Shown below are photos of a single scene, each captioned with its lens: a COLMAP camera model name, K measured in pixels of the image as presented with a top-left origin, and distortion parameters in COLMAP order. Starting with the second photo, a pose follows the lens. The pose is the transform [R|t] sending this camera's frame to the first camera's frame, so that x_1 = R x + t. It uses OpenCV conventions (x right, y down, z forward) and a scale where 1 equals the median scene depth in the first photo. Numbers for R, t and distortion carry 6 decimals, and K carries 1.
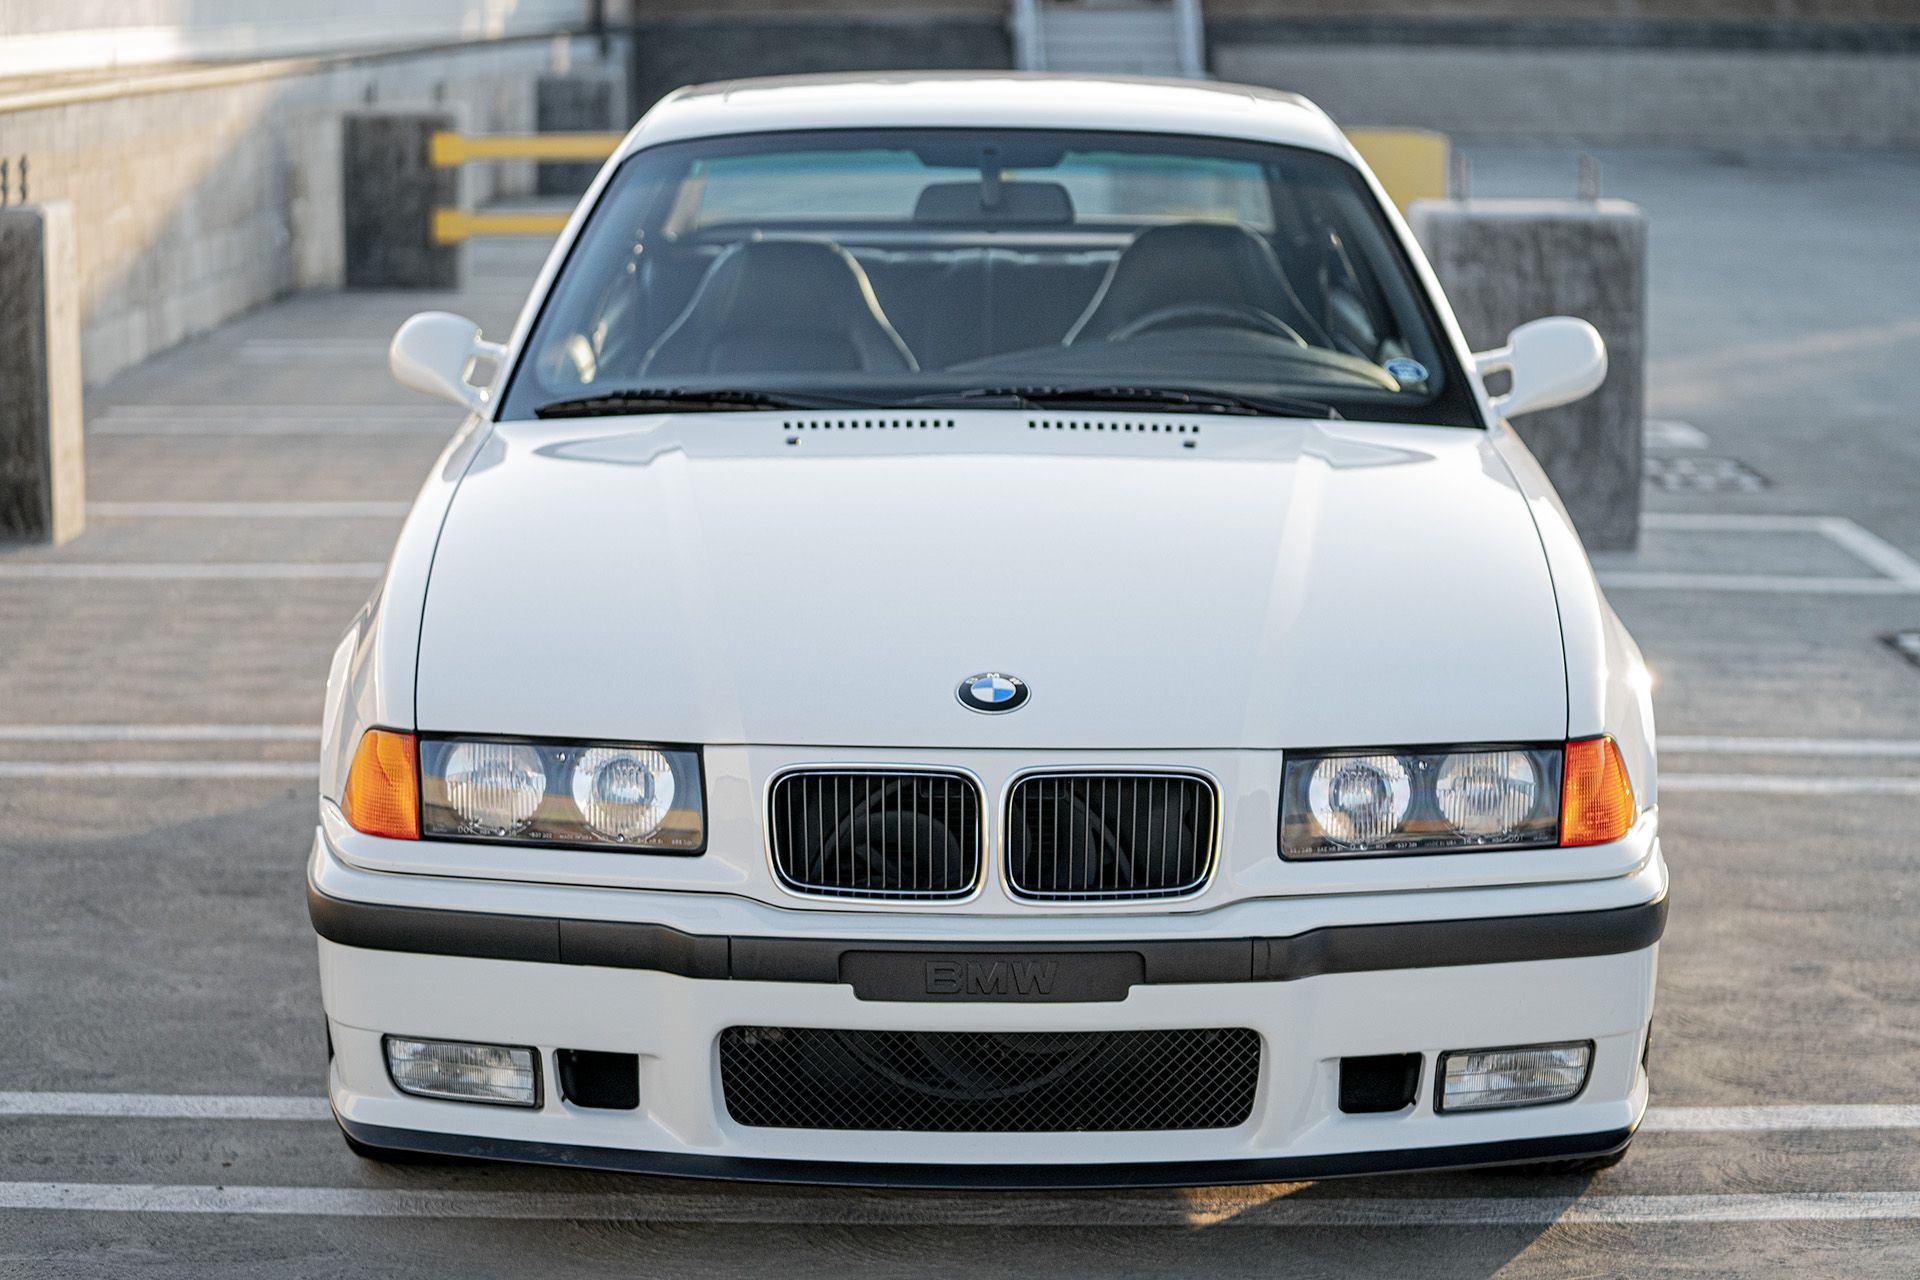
lens RADIAL K [[4003.9, 0, 957.9], [0, 4003.9, 629.7], [0, 0, 1]] dist [-0.303362, 0.000000]
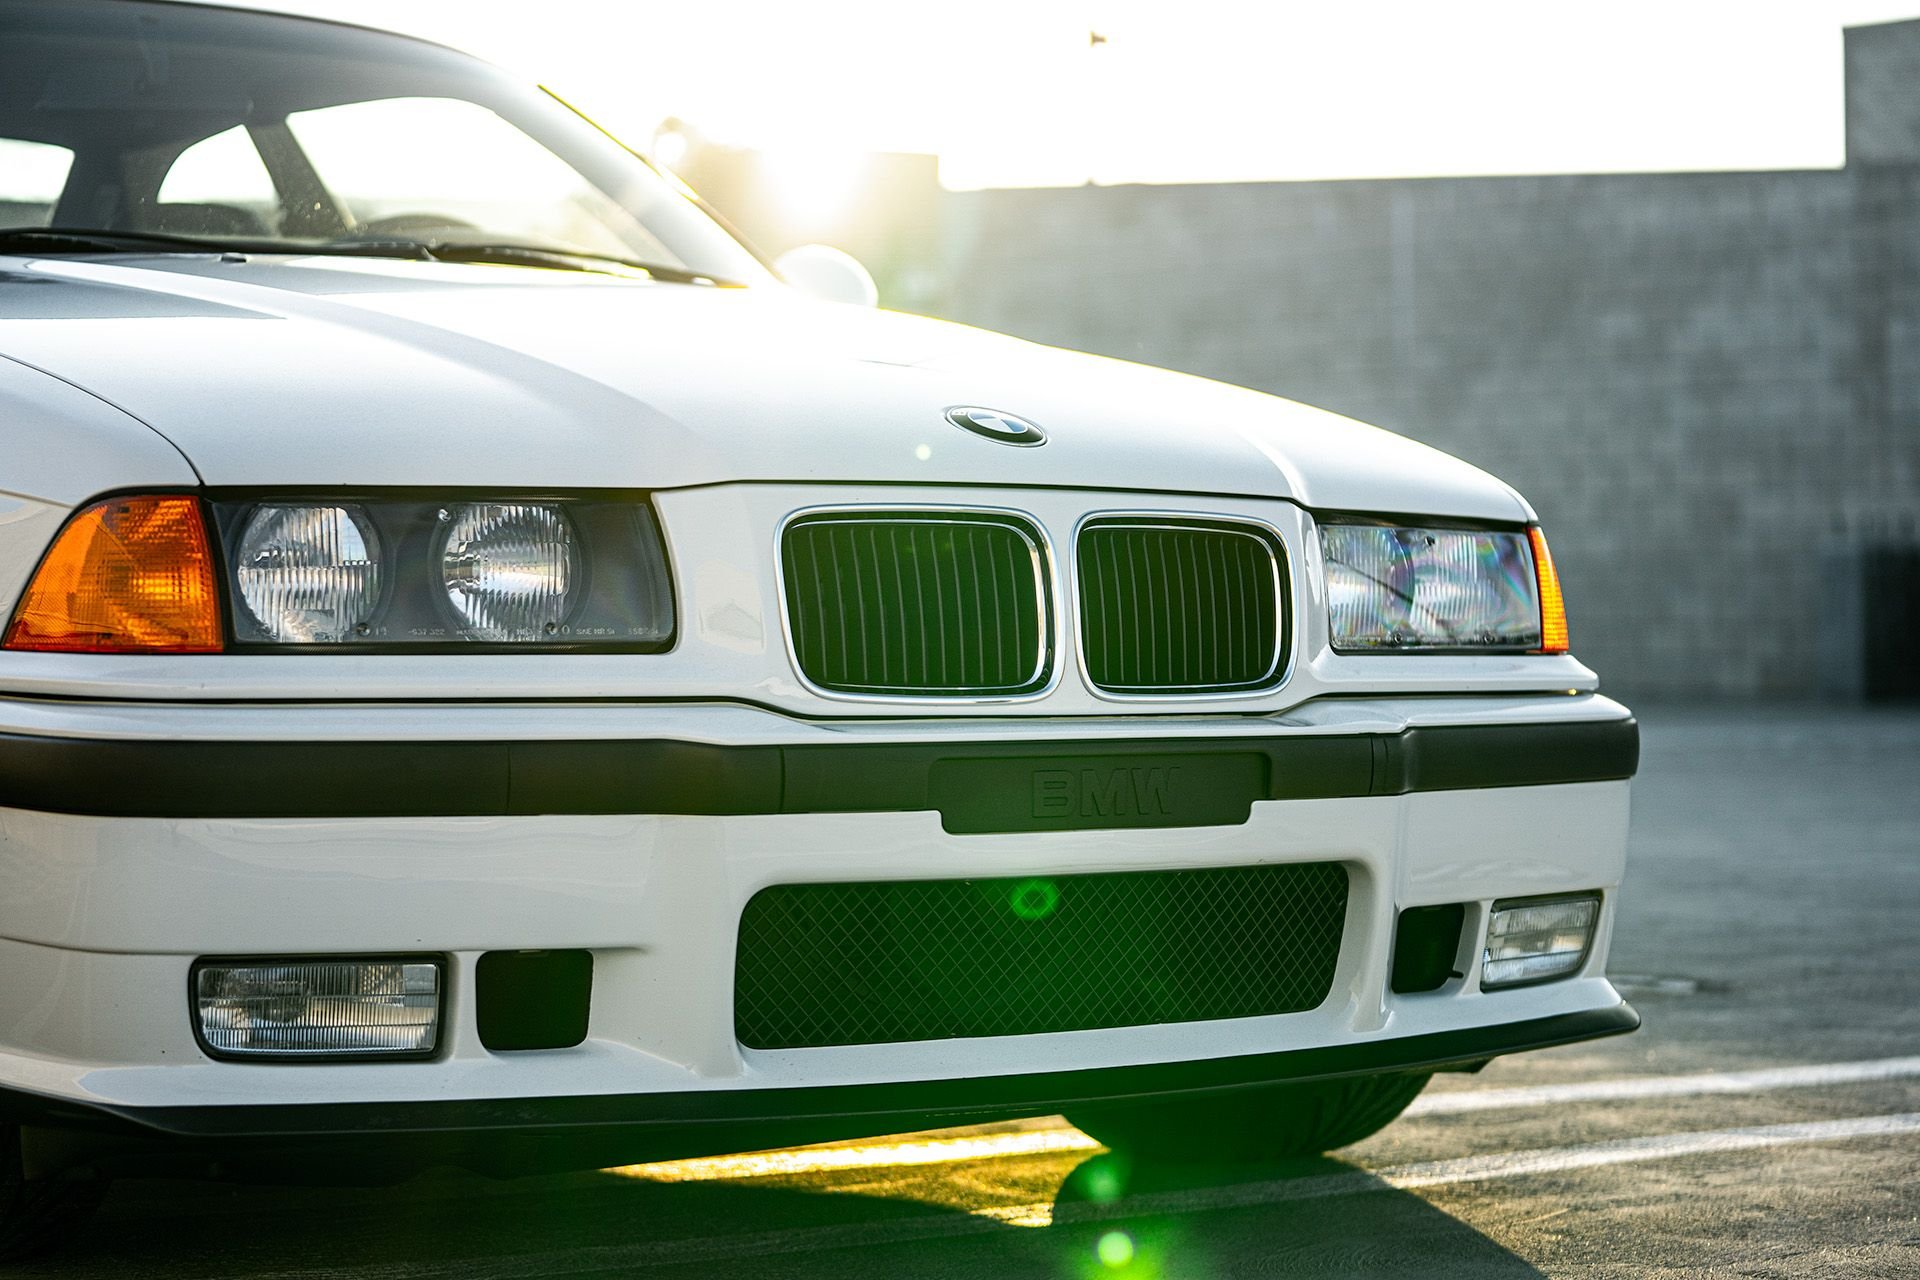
lens RADIAL K [[4003.9, 0, 962.7], [0, 4003.9, 647.7], [0, 0, 1]] dist [-0.303362, 0.000000]
pose [[0.823417, -0.007102, 0.567392, -0.406292], [0.079999, 0.991387, -0.103689, 0.130042], [-0.561769, 0.130770, 0.816893, 0.420427]]
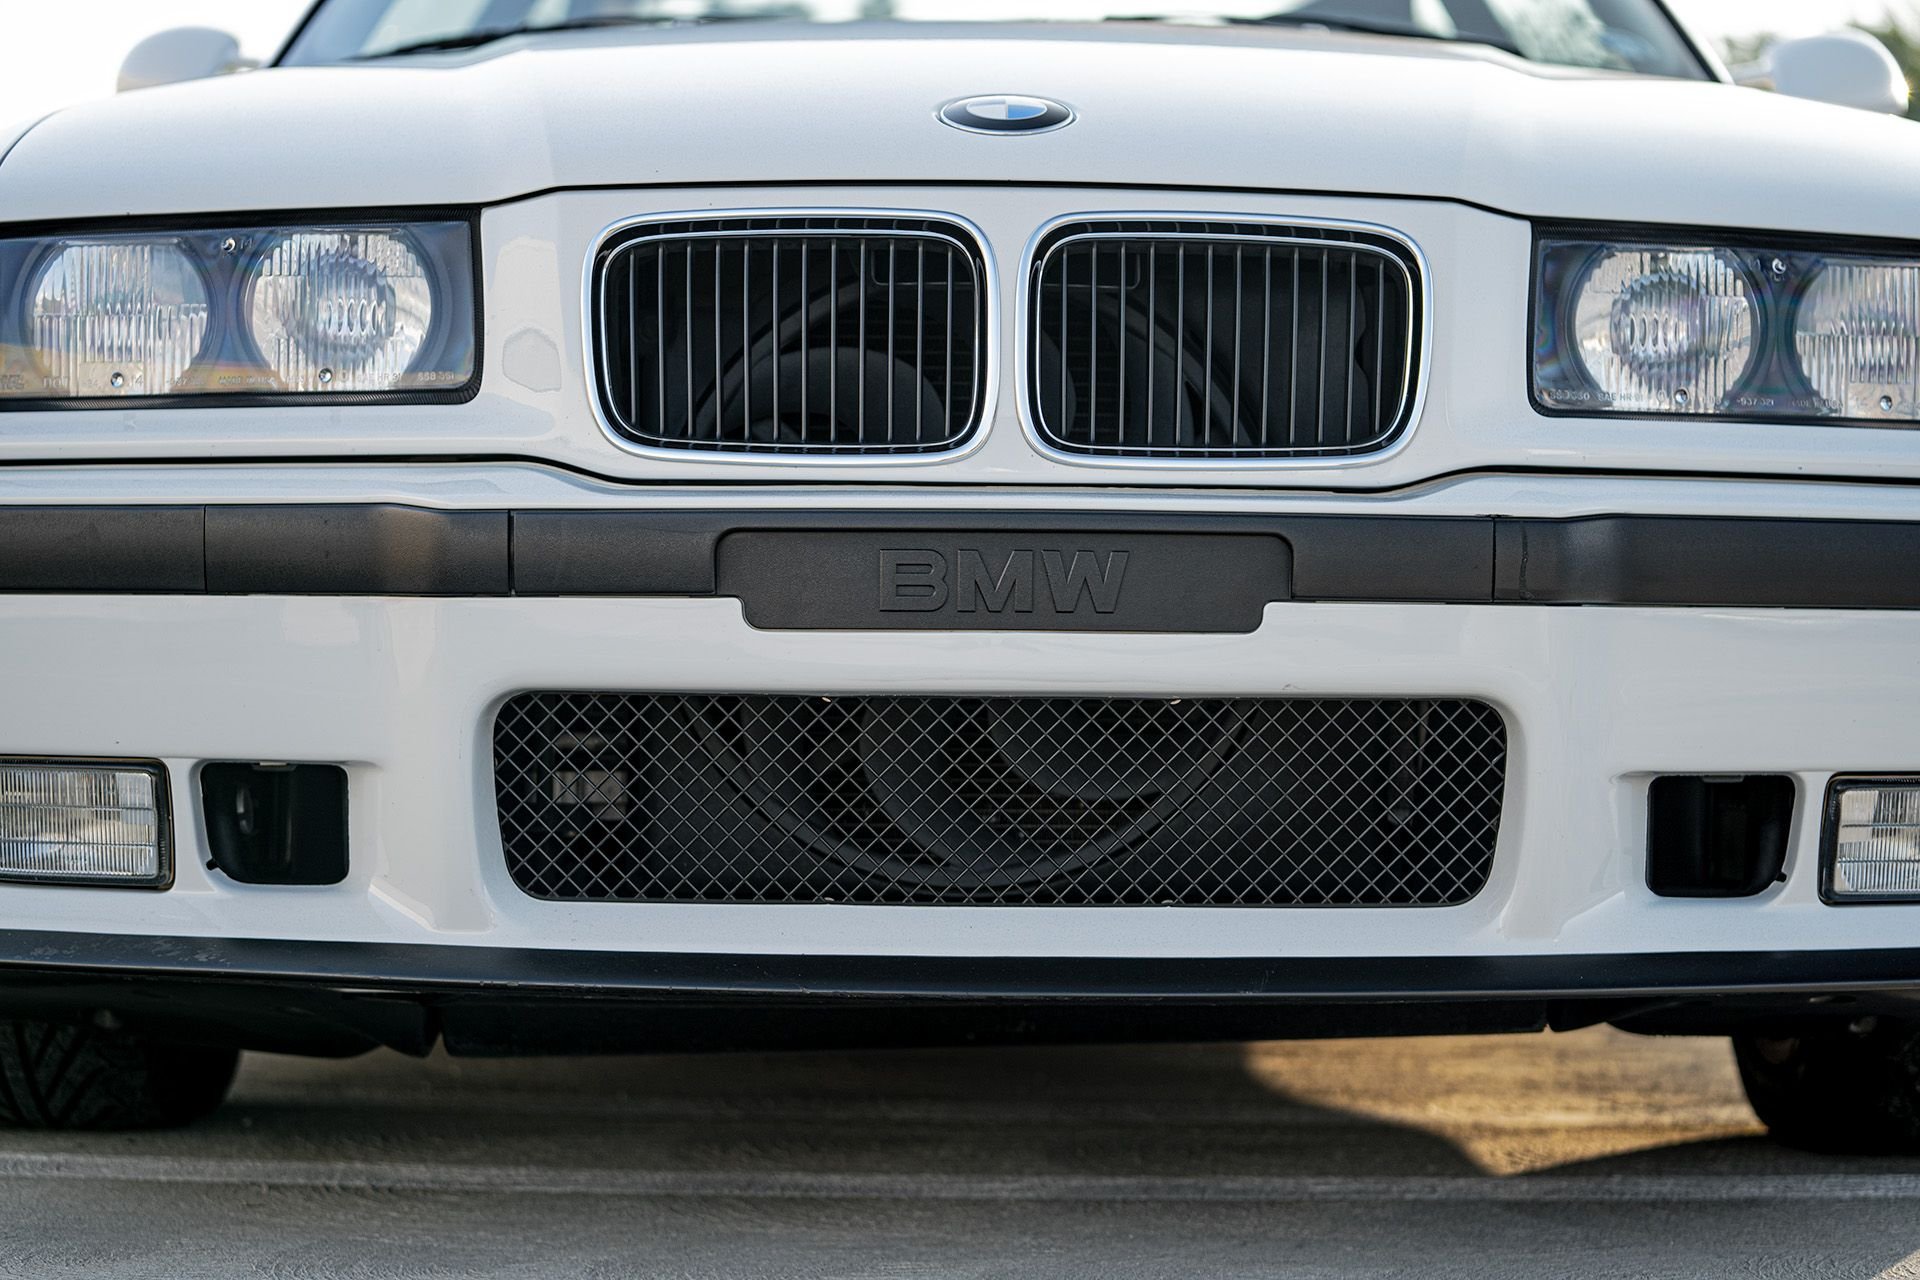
lens RADIAL K [[4003.9, 0, 970.8], [0, 4003.9, 643.9], [0, 0, 1]] dist [-0.303362, 0.000000]
pose [[0.999996, 0.002479, 0.001201, 0.003457], [-0.002291, 0.990533, -0.137256, 0.163739], [-0.001530, 0.137252, 0.990535, 0.467446]]
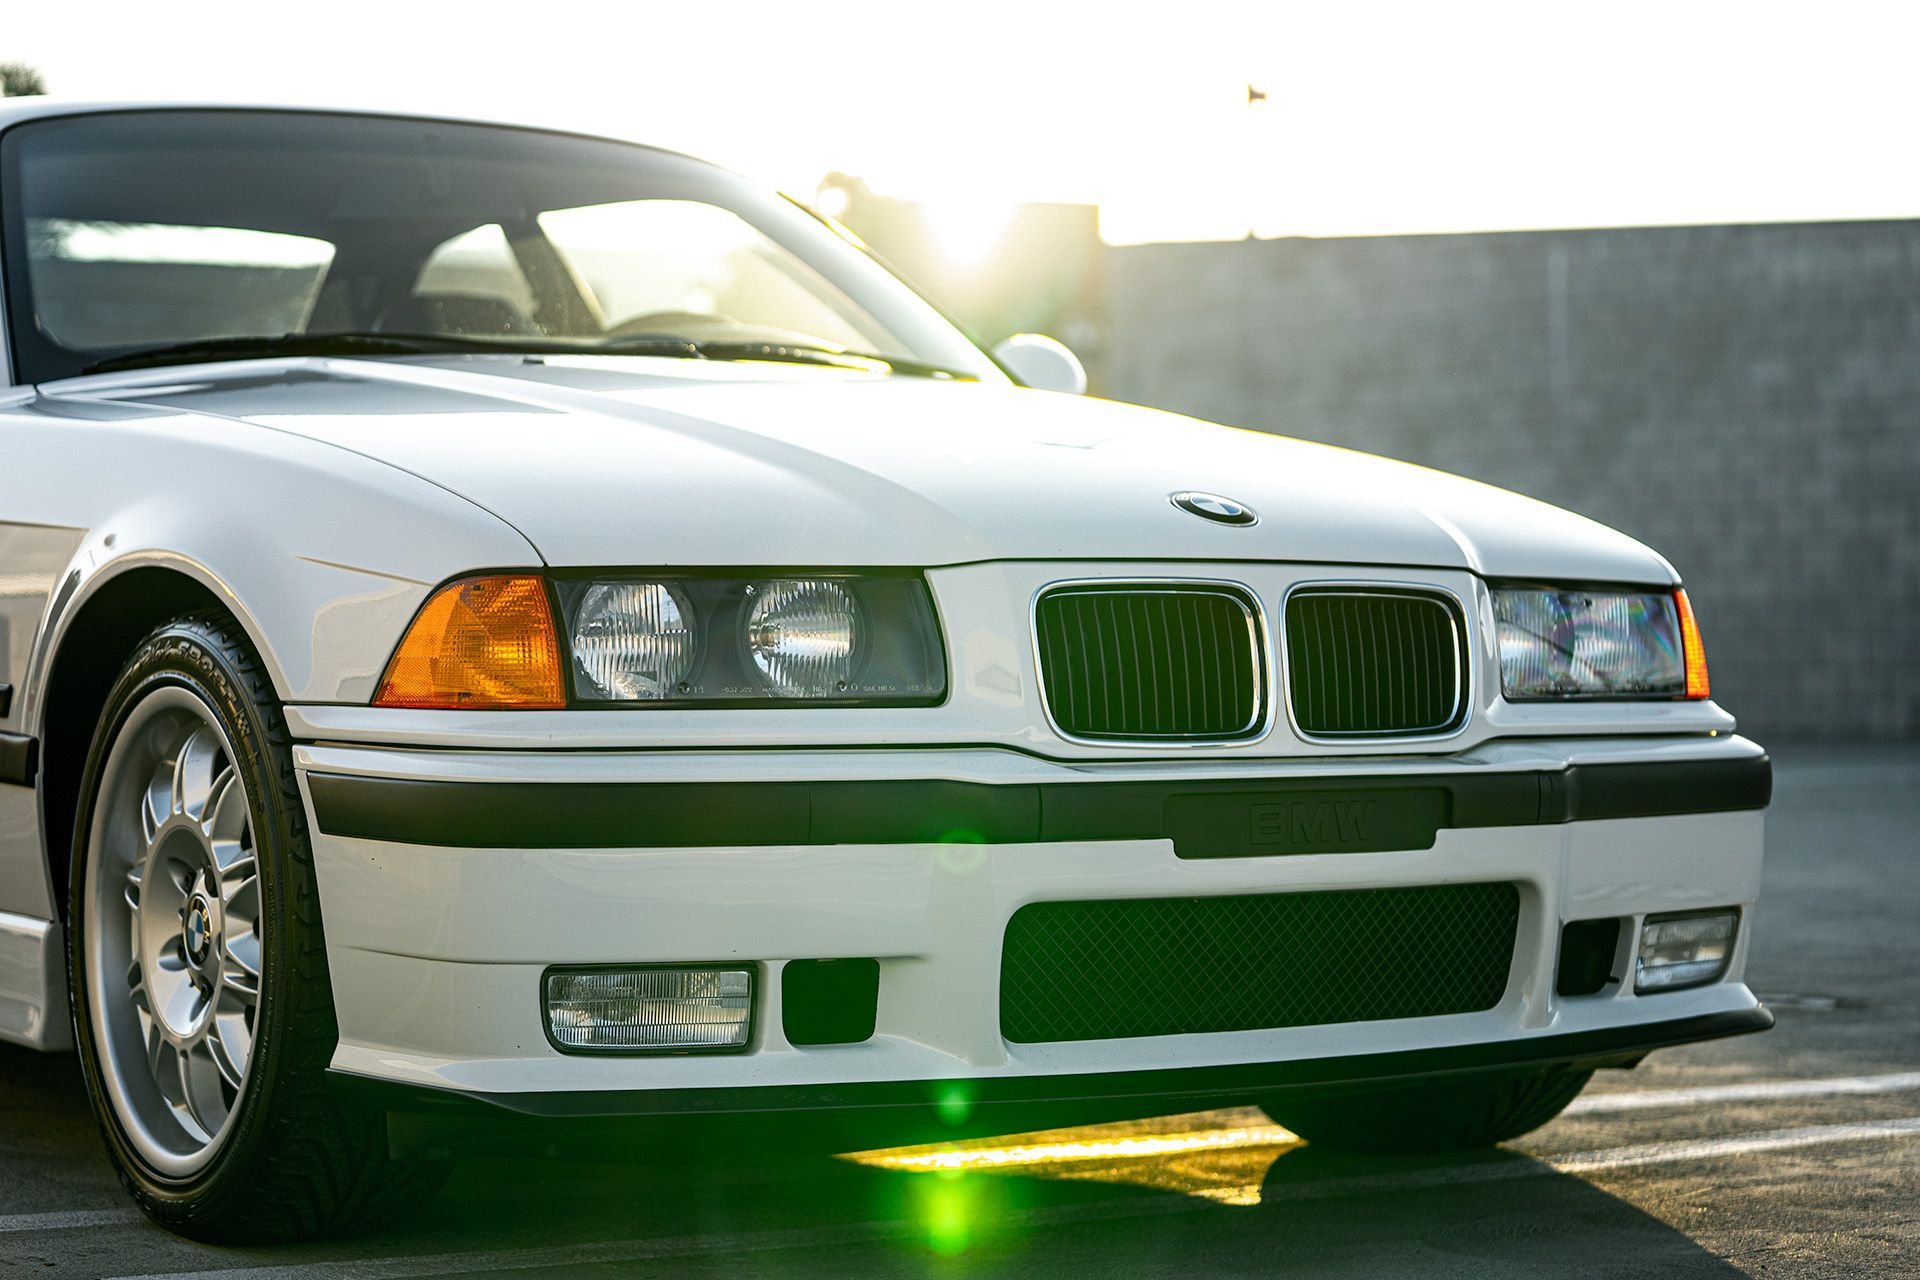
lens RADIAL K [[4003.9, 0, 952.2], [0, 4003.9, 633.4], [0, 0, 1]] dist [-0.303362, 0.000000]
pose [[0.846480, -0.004934, 0.532398, -0.485496], [0.082467, 0.989104, -0.121951, 0.139790], [-0.525995, 0.147134, 0.837664, 0.330642]]
